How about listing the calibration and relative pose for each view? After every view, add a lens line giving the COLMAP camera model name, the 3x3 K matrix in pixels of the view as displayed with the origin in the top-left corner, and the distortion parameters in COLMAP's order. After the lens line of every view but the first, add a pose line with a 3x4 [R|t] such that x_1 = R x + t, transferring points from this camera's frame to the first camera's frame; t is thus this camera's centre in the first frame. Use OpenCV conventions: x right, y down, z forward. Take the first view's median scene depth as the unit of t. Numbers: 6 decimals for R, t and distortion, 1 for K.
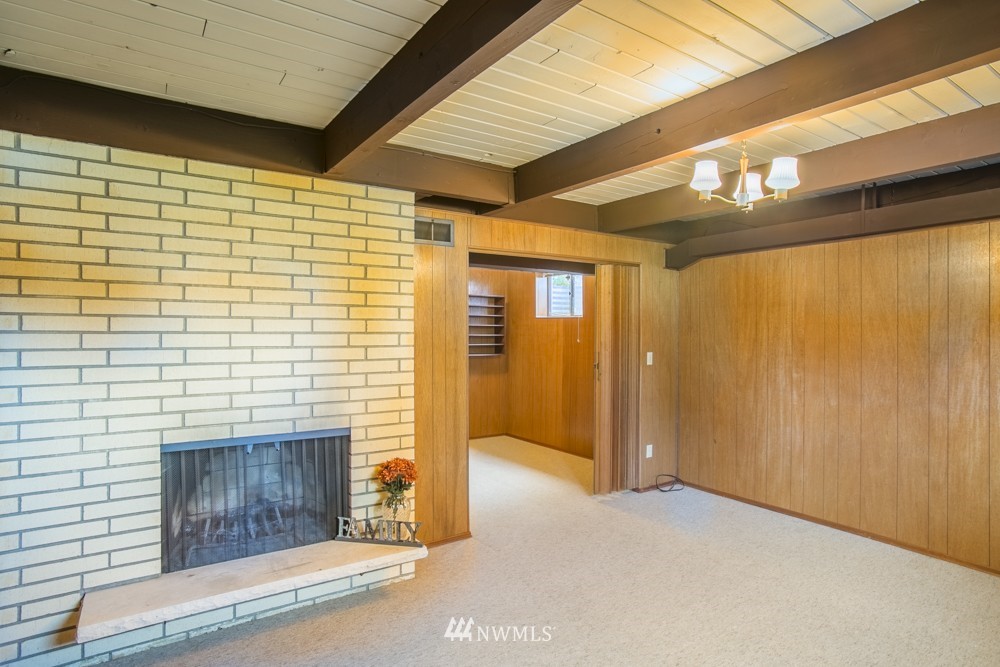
lens RADIAL K [[538.8, 0, 498.2], [0, 538.8, 334.4], [0, 0, 1]] dist [-0.024410, 0.000990]
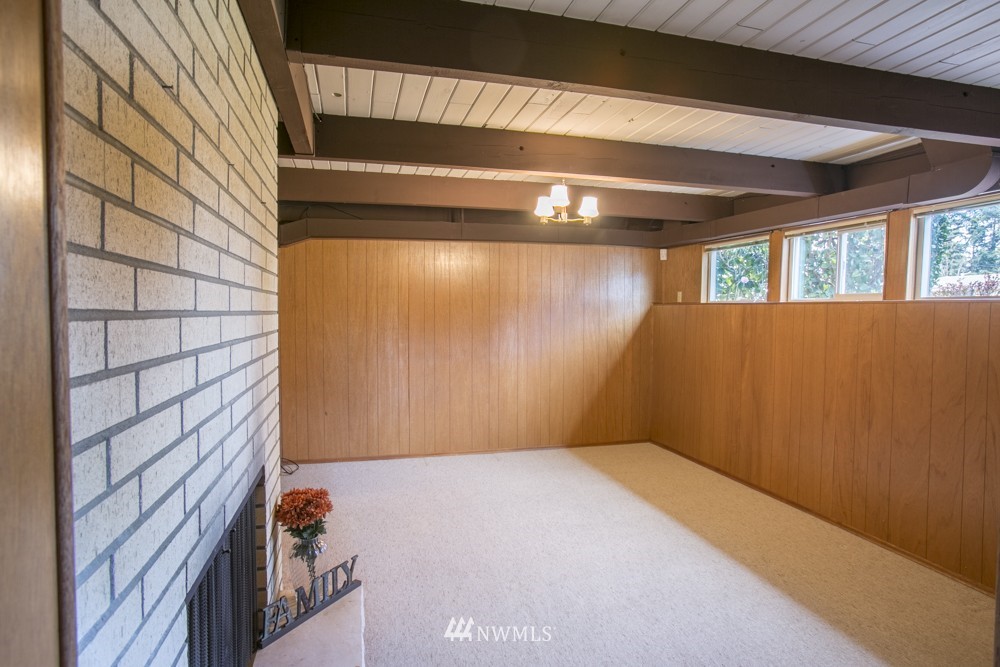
lens RADIAL K [[538.8, 0, 498.4], [0, 538.8, 333.2], [0, 0, 1]] dist [-0.024410, 0.000990]
pose [[0.326196, -0.041574, 0.944387, -0.534695], [0.008243, 0.999120, 0.041136, -0.000232], [-0.945266, -0.005634, 0.326252, 0.372486]]
